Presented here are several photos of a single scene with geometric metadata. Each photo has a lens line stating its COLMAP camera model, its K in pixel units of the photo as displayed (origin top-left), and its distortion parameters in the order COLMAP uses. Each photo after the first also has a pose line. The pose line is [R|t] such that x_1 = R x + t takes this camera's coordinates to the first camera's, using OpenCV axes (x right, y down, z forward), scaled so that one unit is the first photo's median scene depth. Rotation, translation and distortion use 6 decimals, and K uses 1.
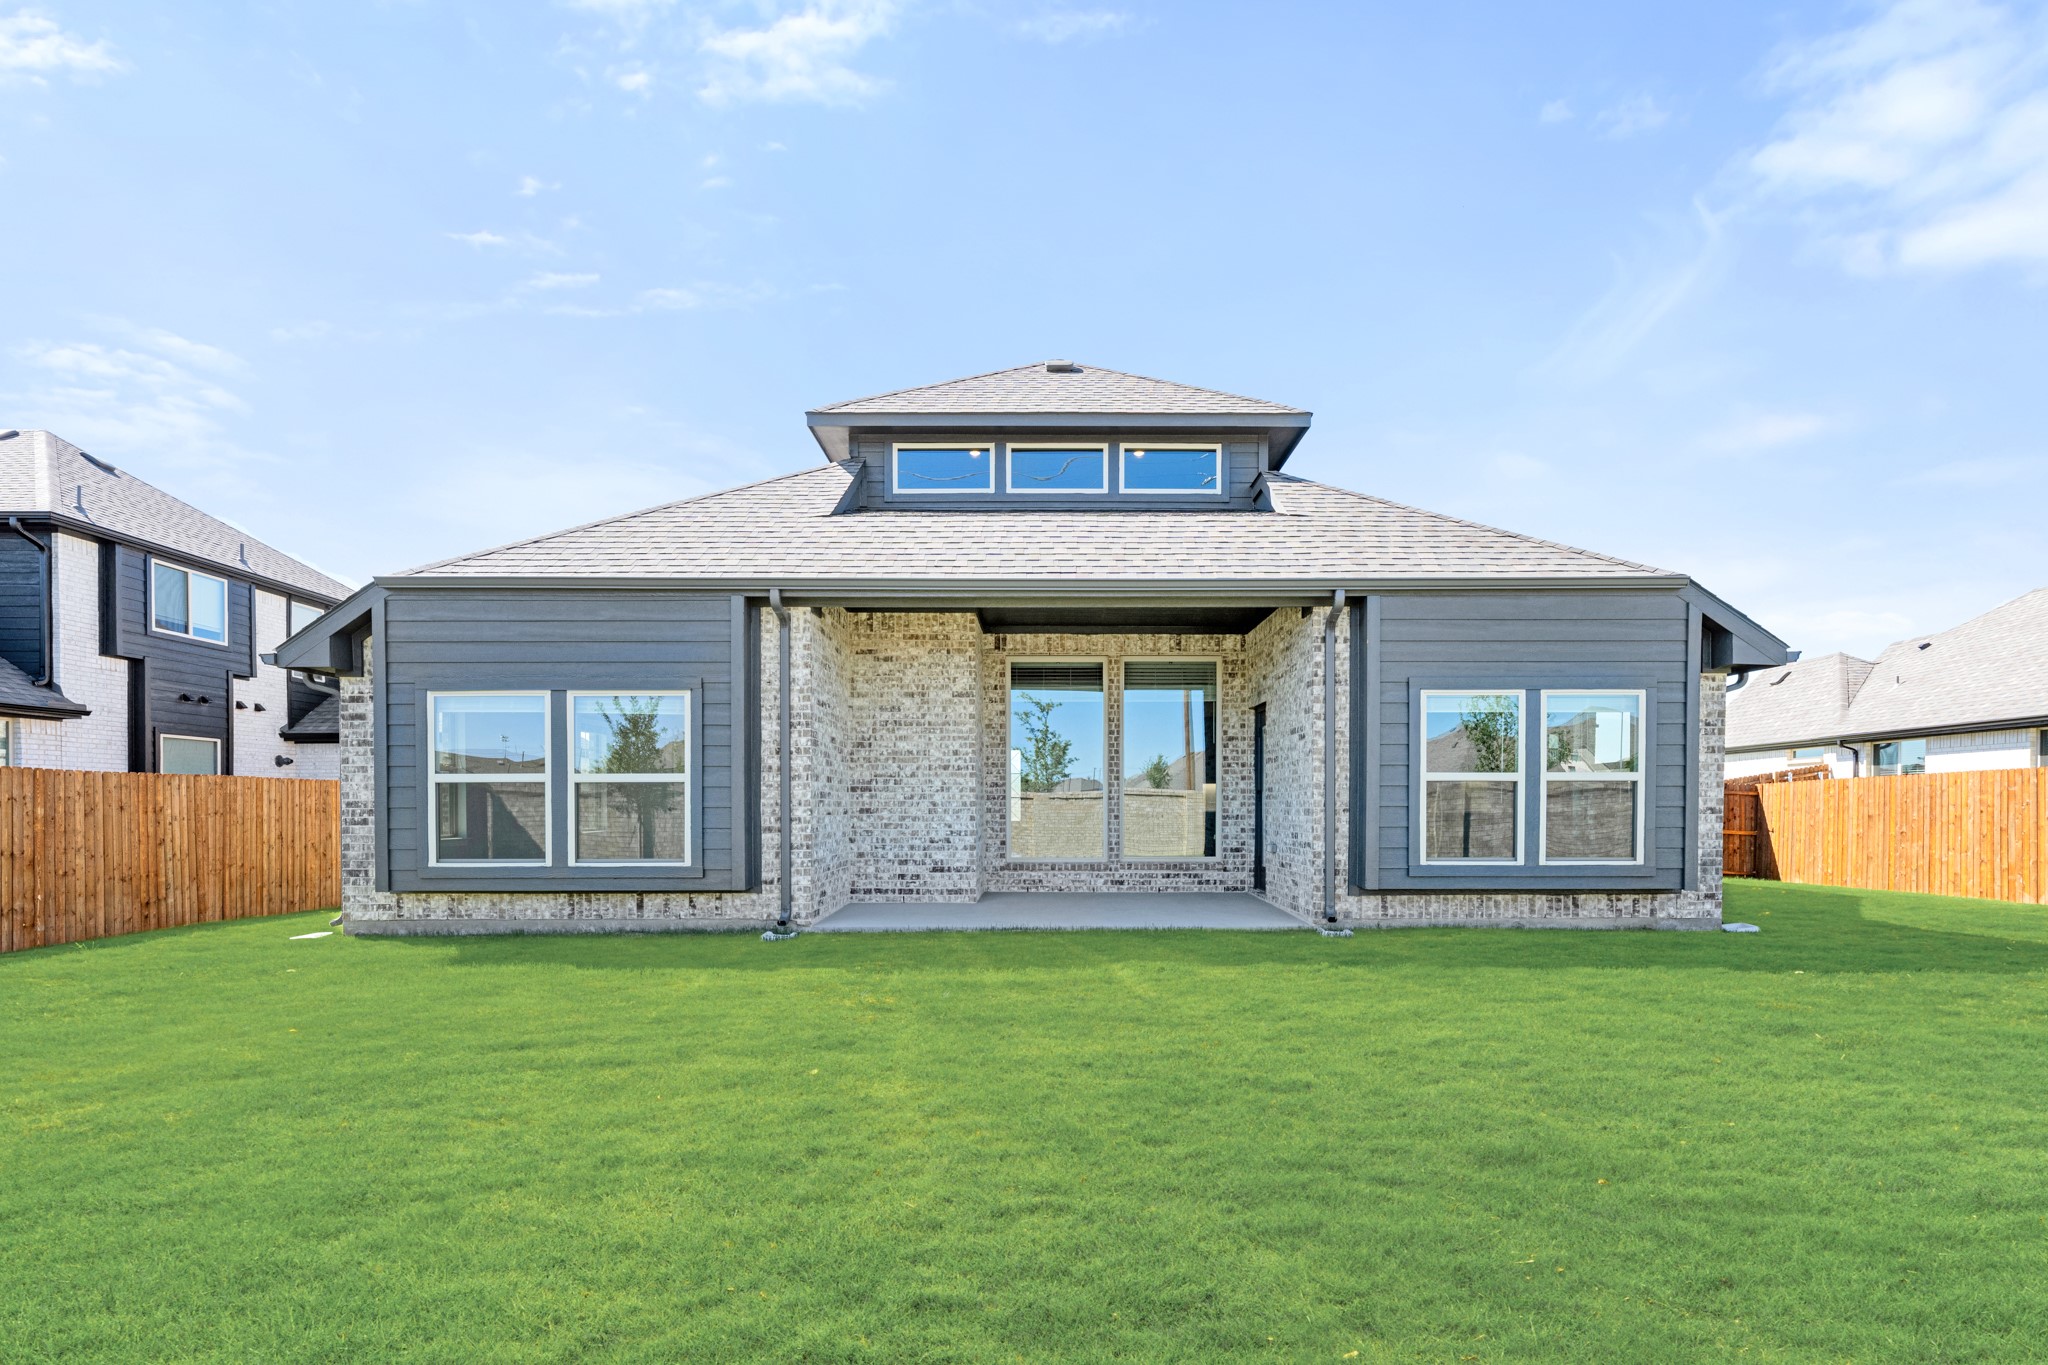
lens RADIAL K [[1022.5, 0, 1023.9], [0, 1022.5, 778.3], [0, 0, 1]] dist [-0.000002, -0.000212]
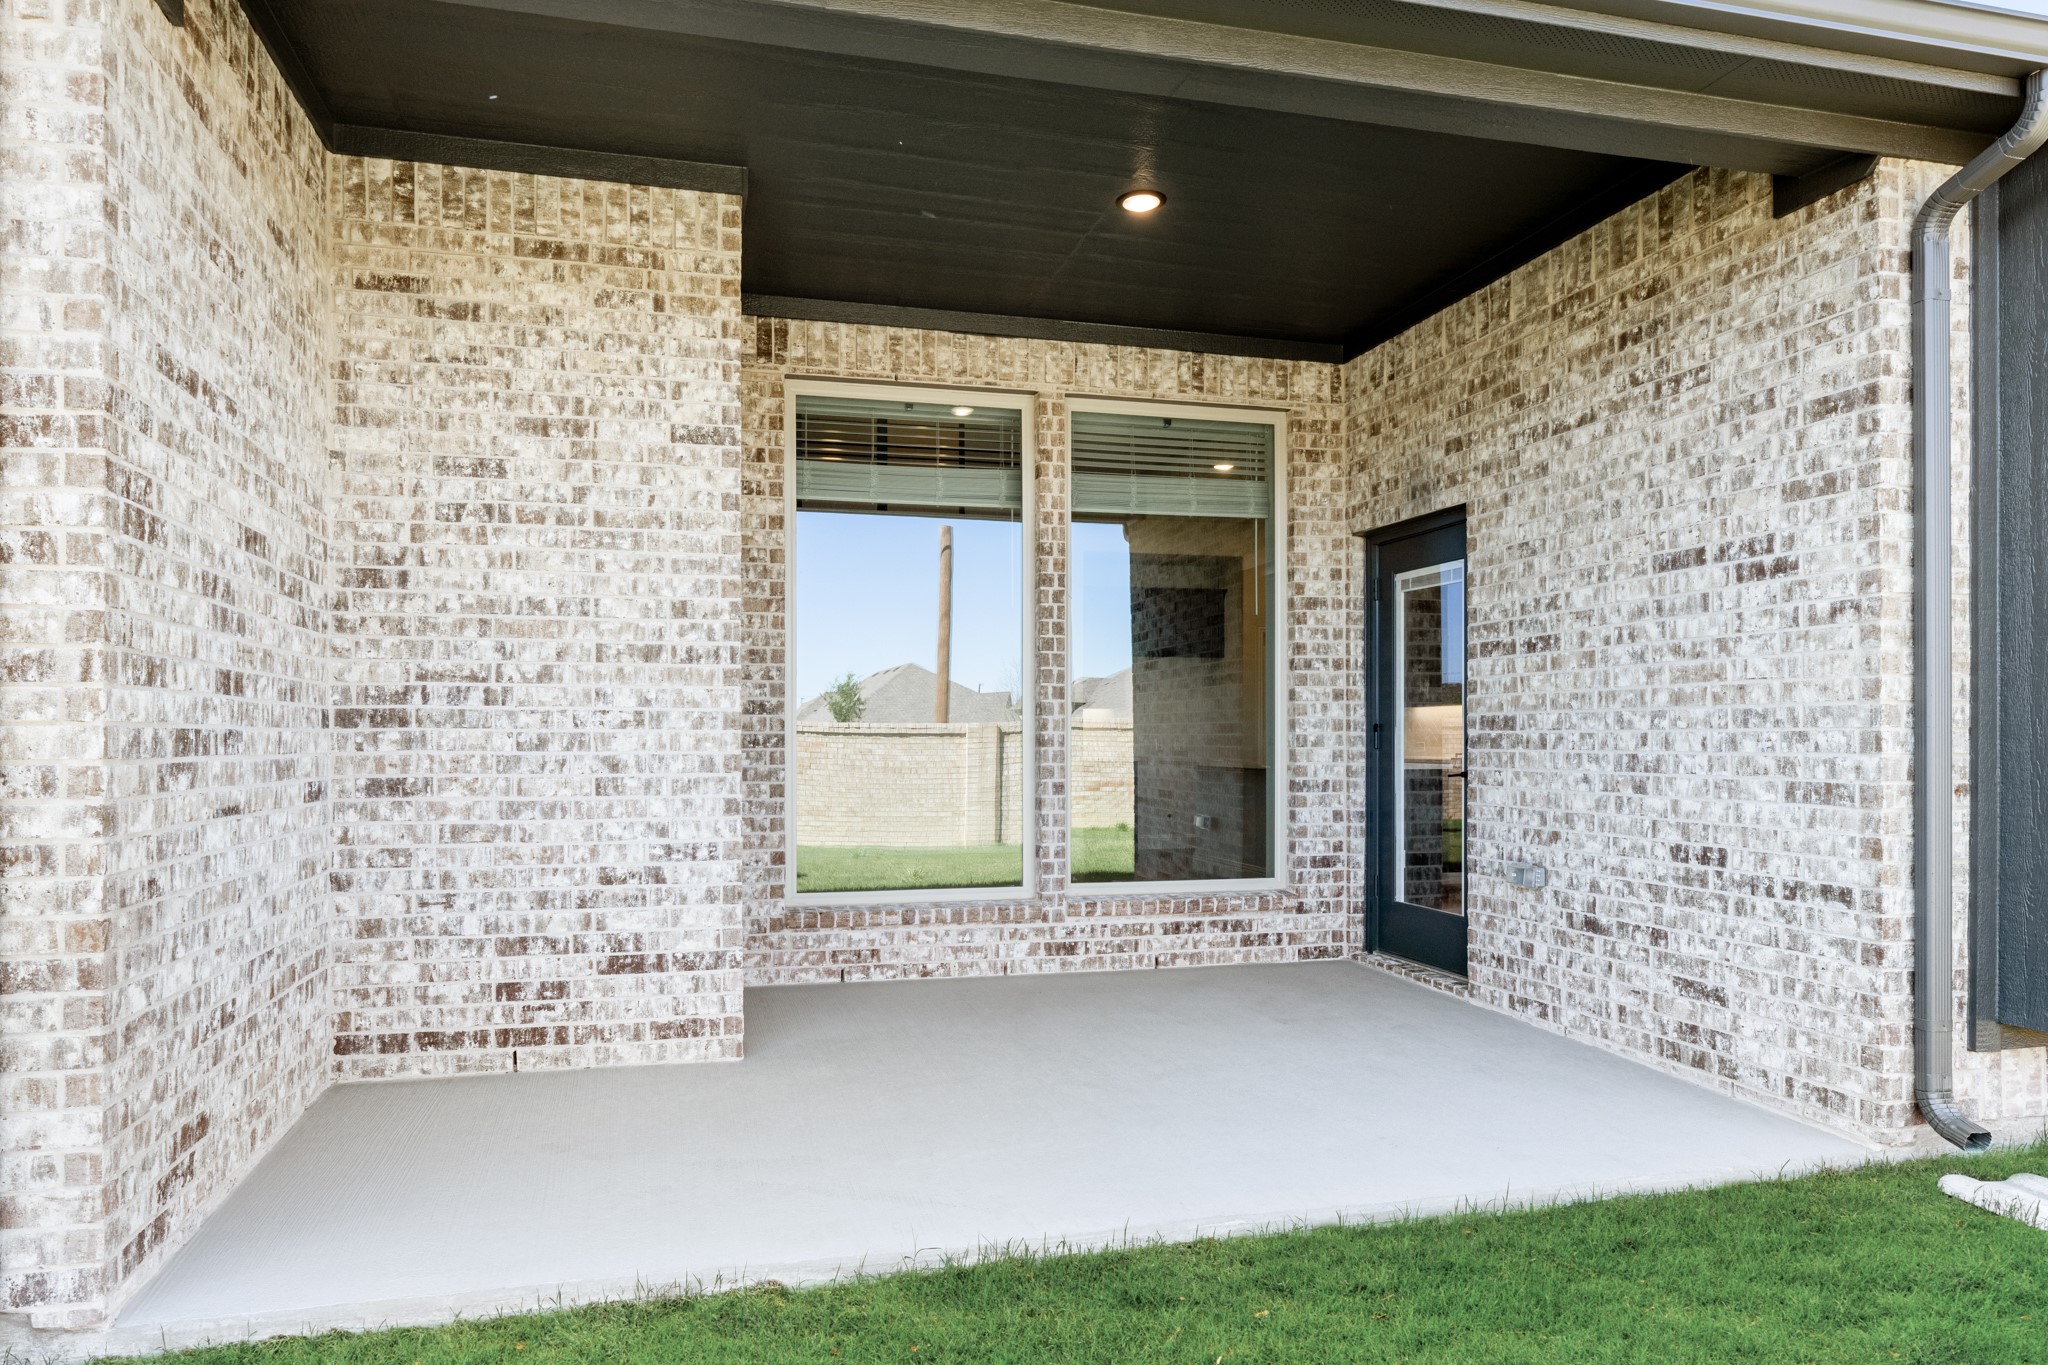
lens RADIAL K [[1403.5, 0, 1018.7], [0, 1403.5, 718.4], [0, 0, 1]] dist [-0.003555, -0.001750]
pose [[0.969042, 0.003653, 0.246869, -0.072773], [-0.006607, 0.999916, 0.011140, 0.004459], [-0.246807, -0.012426, 0.968985, 0.531376]]
